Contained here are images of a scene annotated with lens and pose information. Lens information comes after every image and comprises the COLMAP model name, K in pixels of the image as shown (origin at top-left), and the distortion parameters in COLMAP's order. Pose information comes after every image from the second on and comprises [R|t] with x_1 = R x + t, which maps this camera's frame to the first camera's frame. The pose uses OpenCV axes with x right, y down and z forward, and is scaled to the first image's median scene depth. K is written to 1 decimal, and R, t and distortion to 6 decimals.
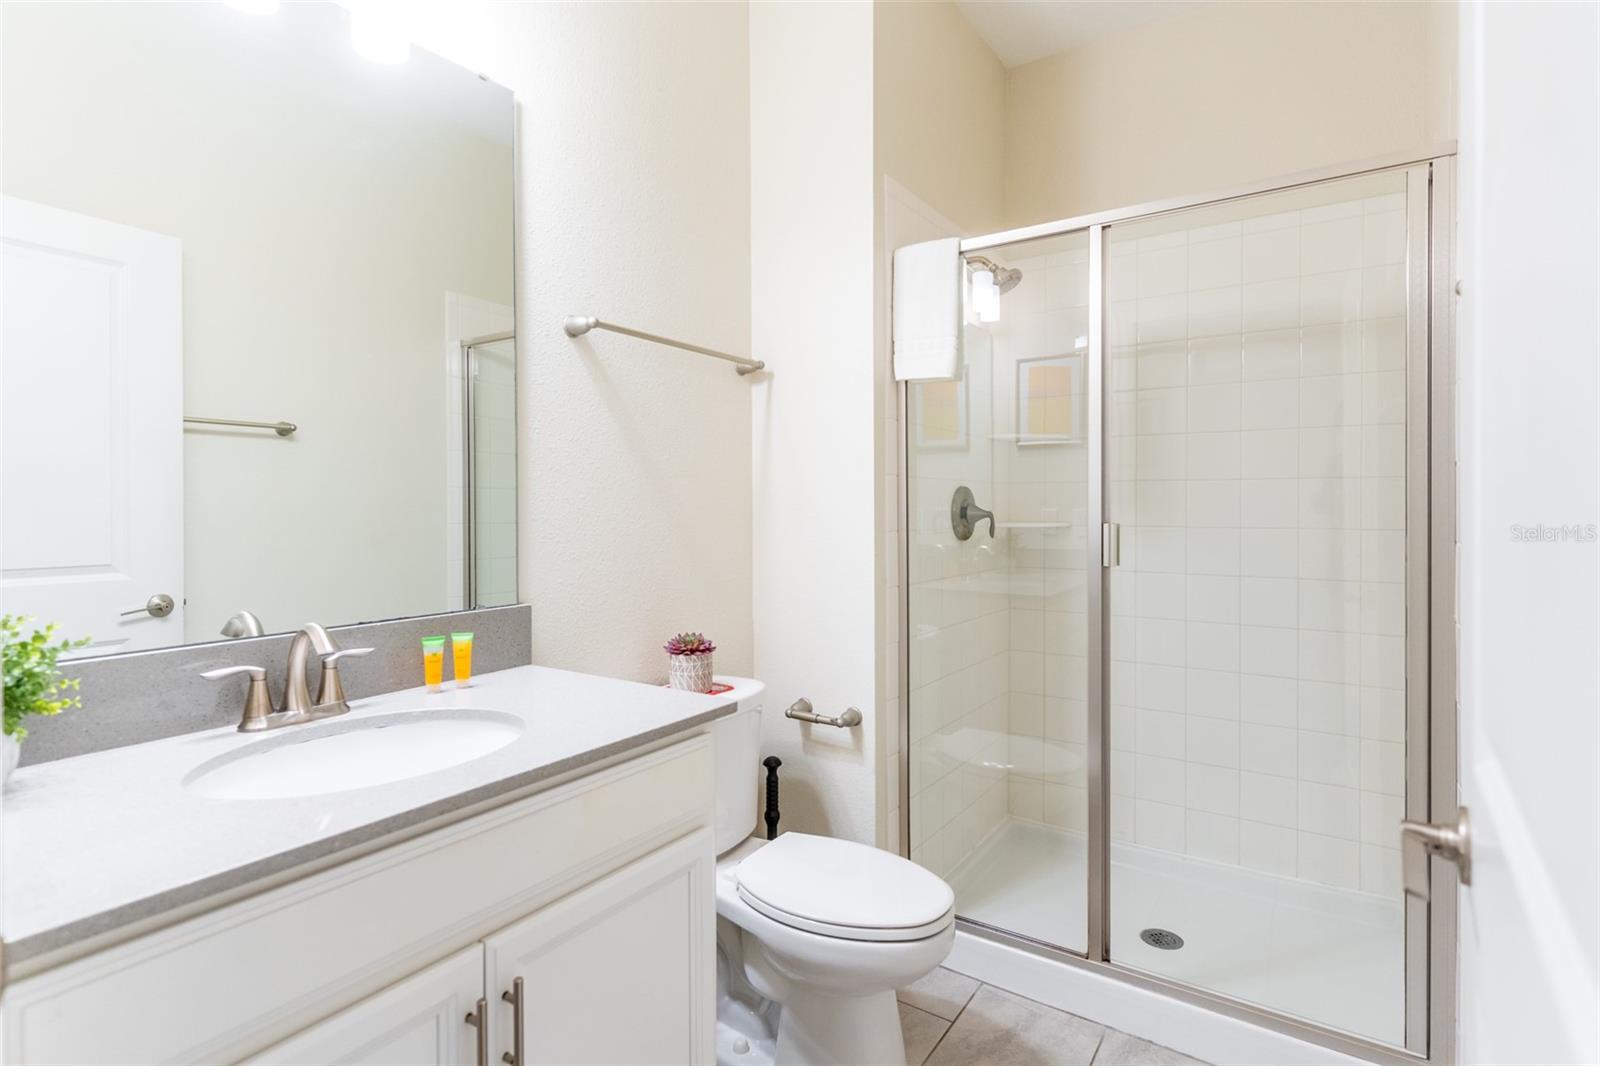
lens RADIAL K [[775.2, 0, 765.3], [0, 775.2, 521.4], [0, 0, 1]] dist [-0.004211, 0.000208]
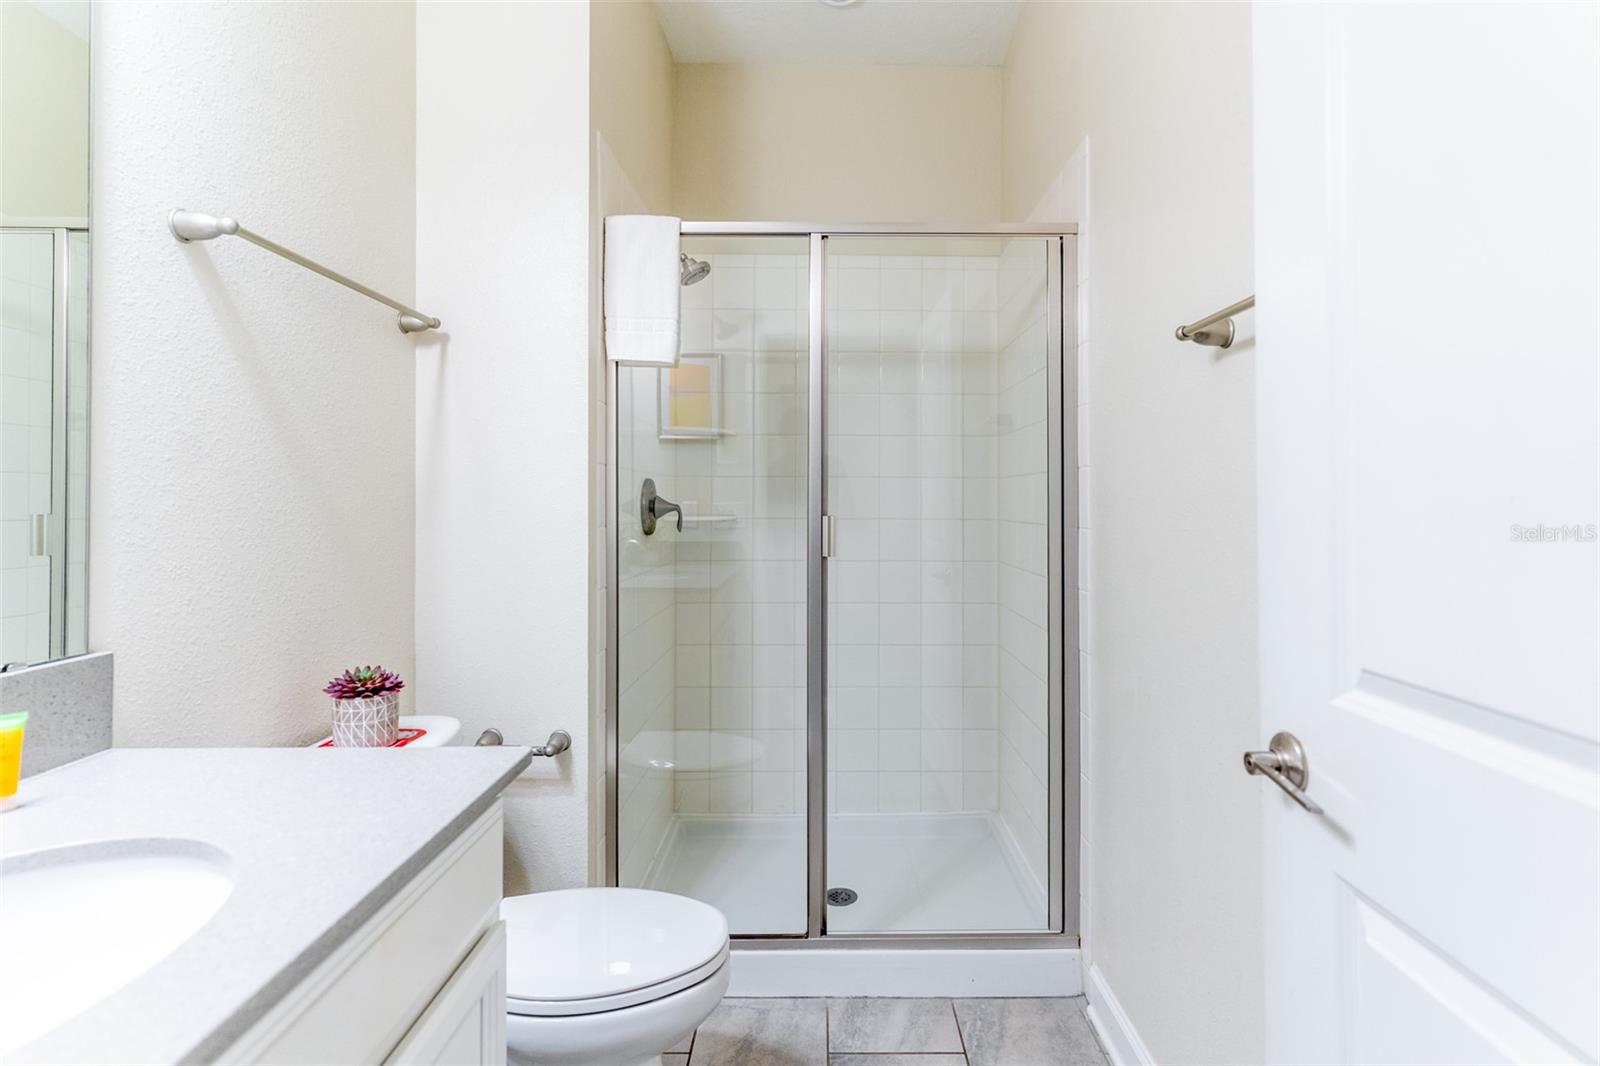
lens RADIAL K [[775.2, 0, 812.6], [0, 775.2, 499.0], [0, 0, 1]] dist [-0.004211, 0.000208]
pose [[0.817082, 0.004750, 0.576501, -0.158938], [0.007488, 0.999794, -0.018850, -0.000498], [-0.576472, 0.019719, 0.816879, 0.126765]]
